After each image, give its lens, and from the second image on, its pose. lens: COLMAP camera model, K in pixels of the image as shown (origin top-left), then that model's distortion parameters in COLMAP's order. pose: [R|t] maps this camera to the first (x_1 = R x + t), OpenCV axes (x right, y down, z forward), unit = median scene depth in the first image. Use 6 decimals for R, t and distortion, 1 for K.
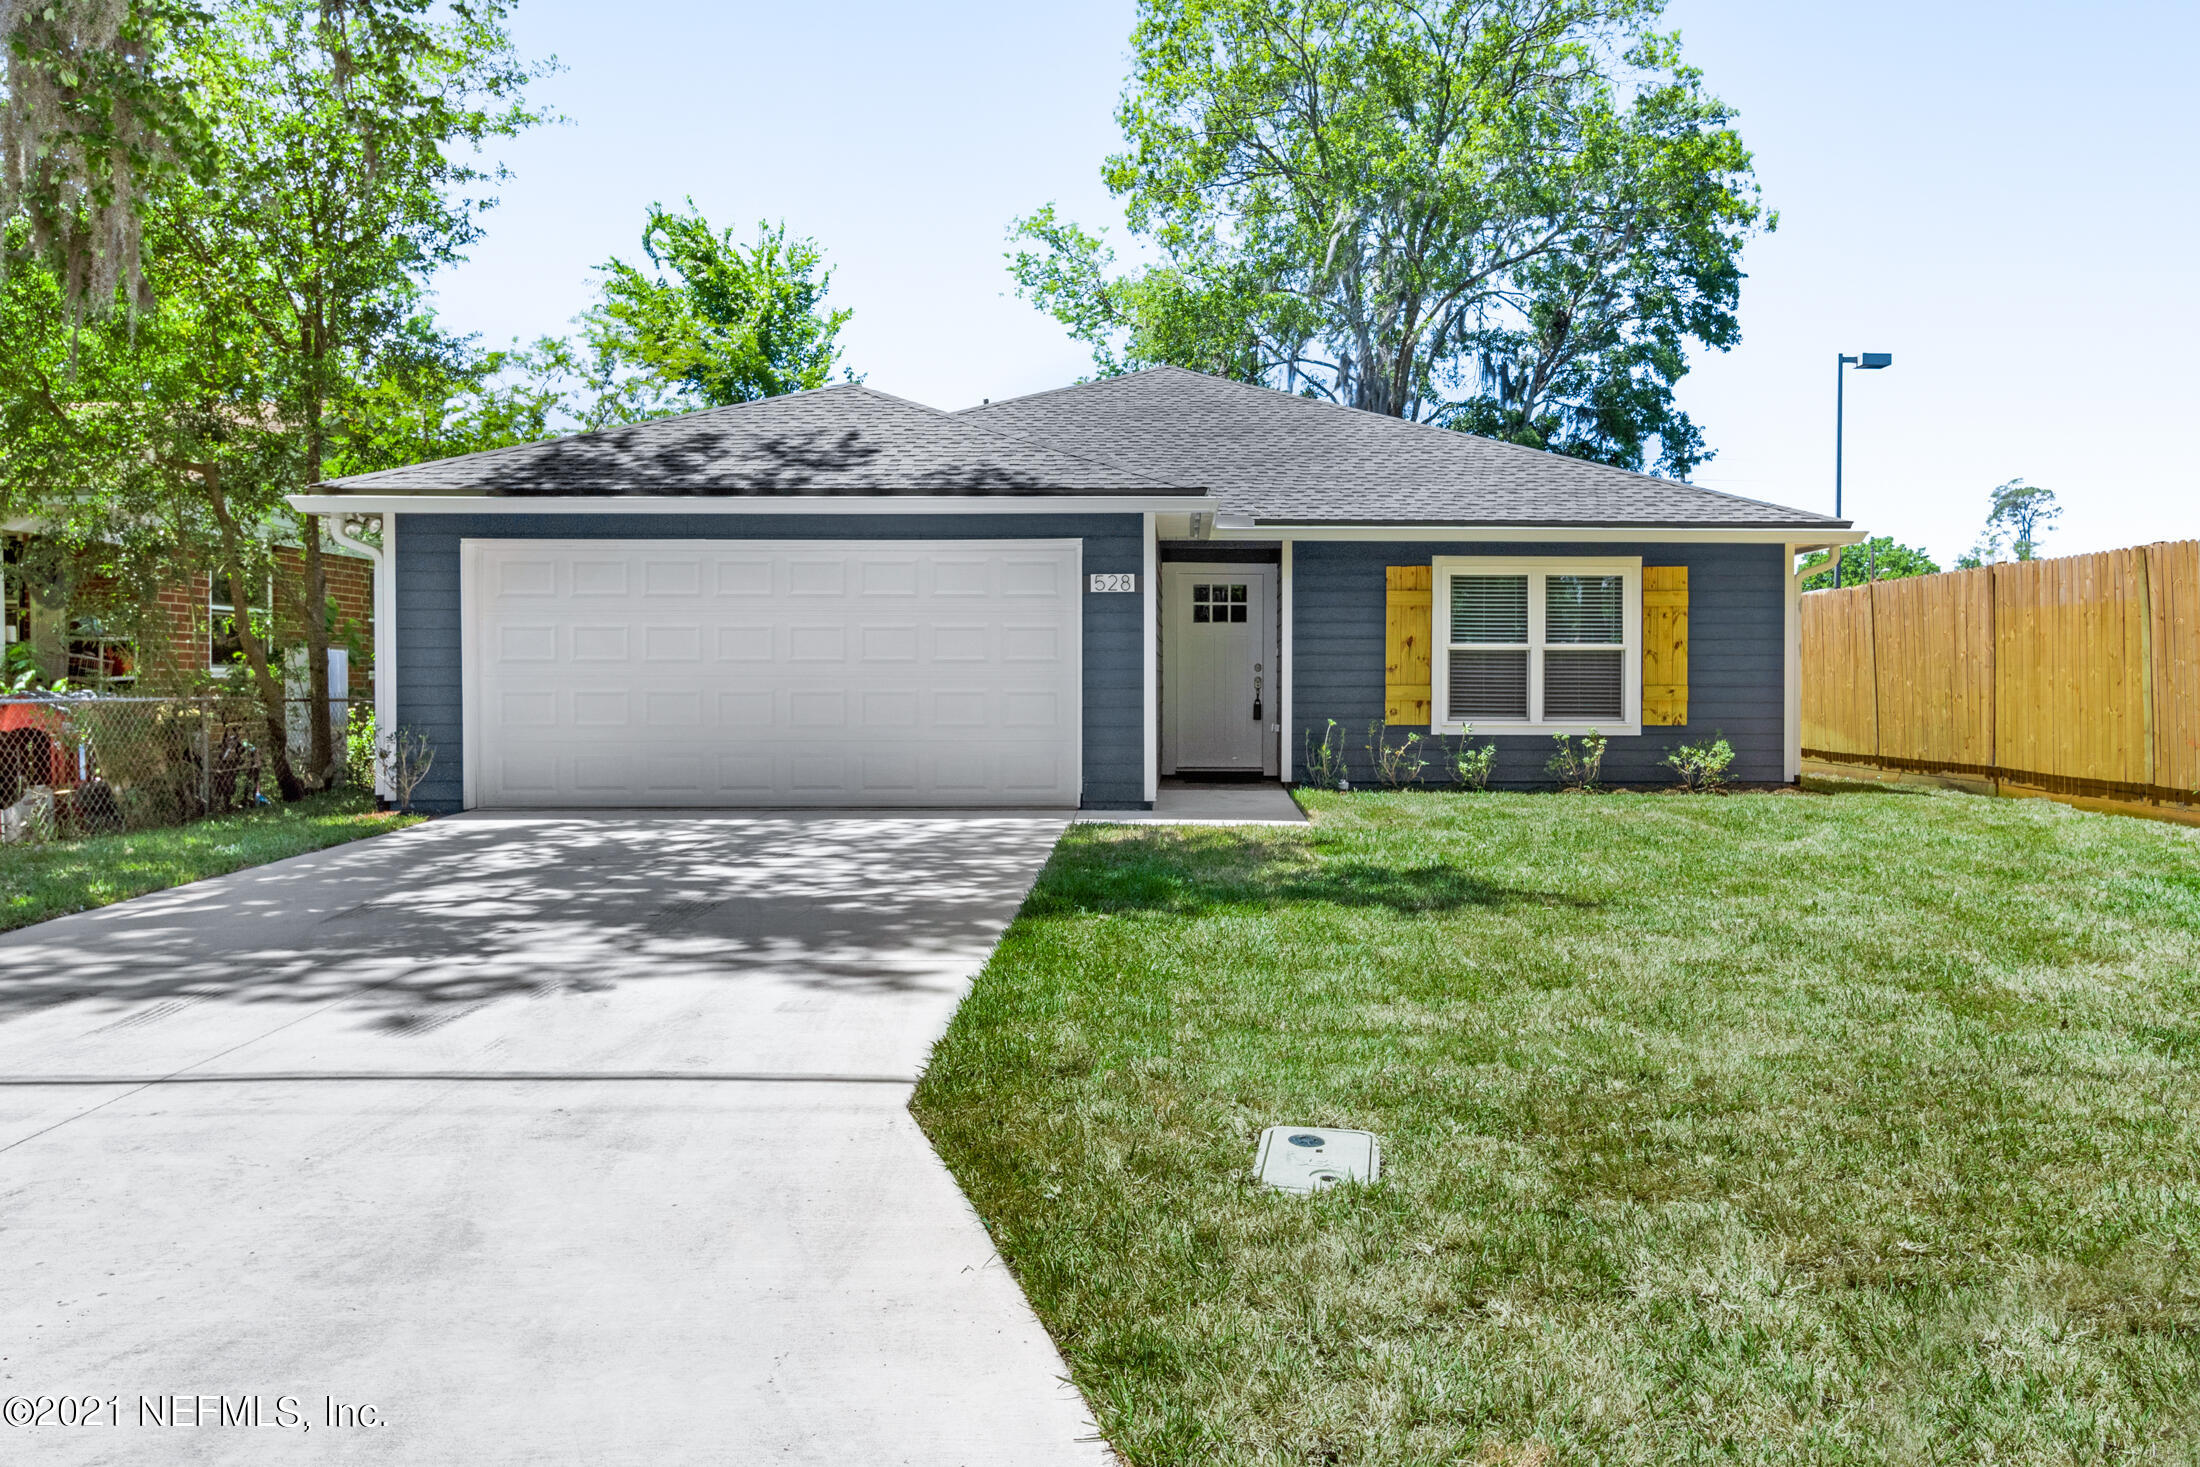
lens RADIAL K [[1670.2, 0, 1100.0], [0, 1670.2, 733.5], [0, 0, 1]] dist [-0.001878, 0.003247]
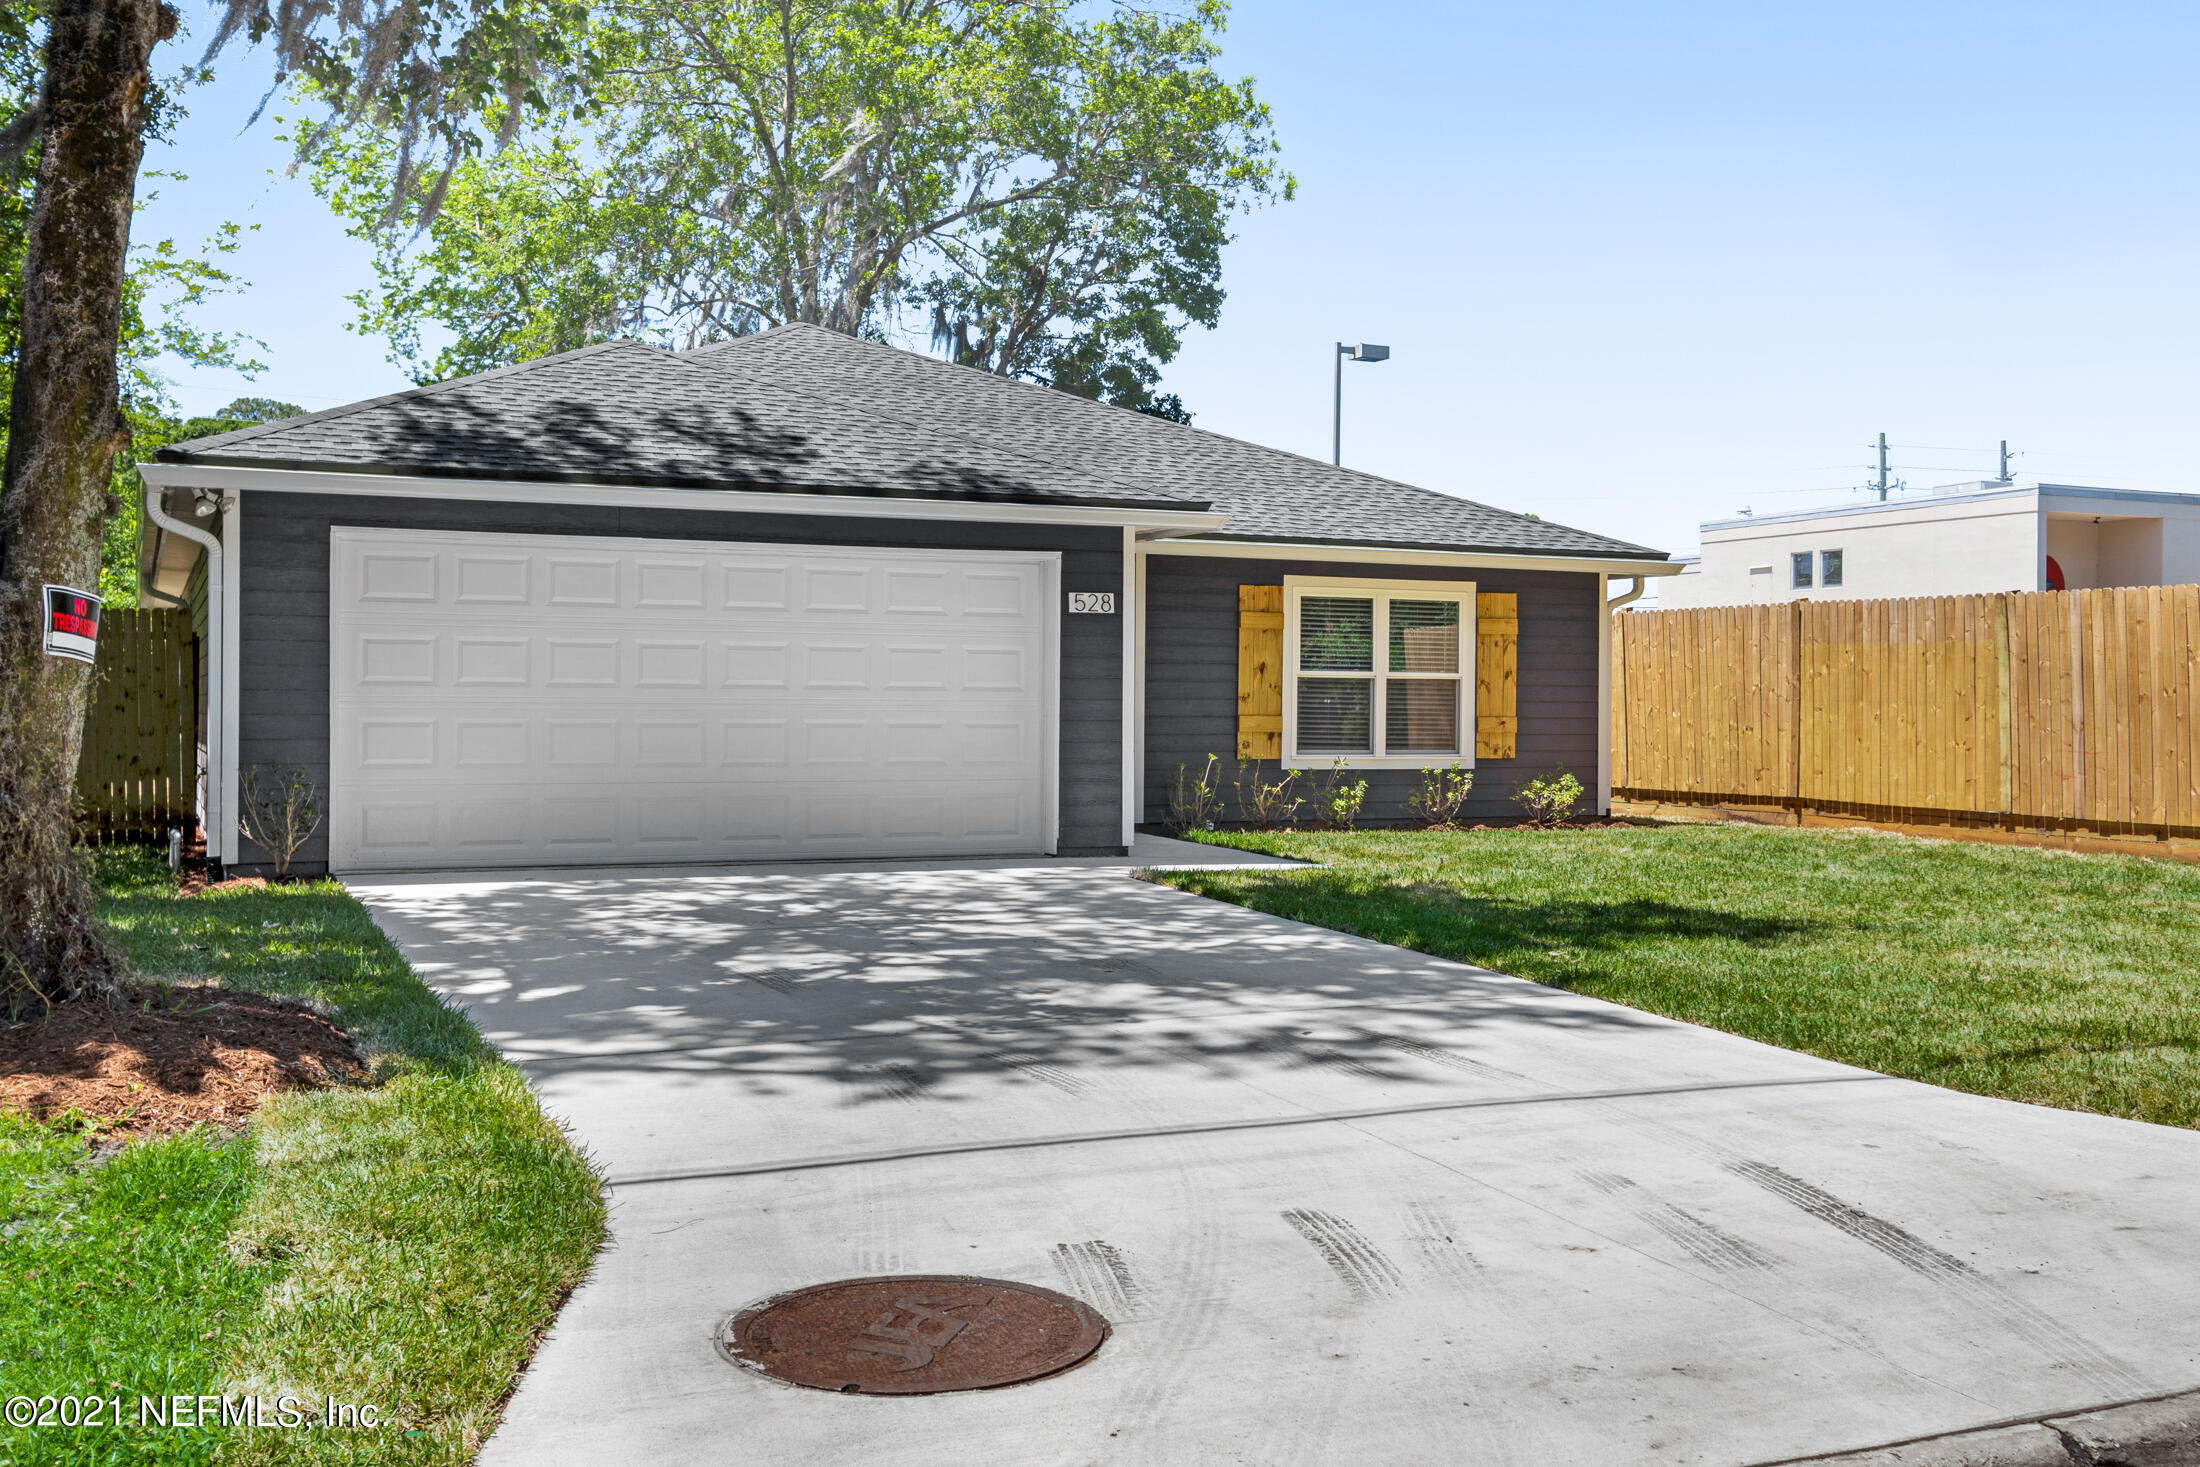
lens RADIAL K [[2136.0, 0, 1100.9], [0, 2136.0, 768.8], [0, 0, 1]] dist [0.010165, 0.010893]
pose [[0.922392, -0.005651, 0.386214, -0.348704], [0.004716, 0.999983, 0.003370, -0.004103], [-0.386227, -0.001287, 0.922403, -0.045889]]
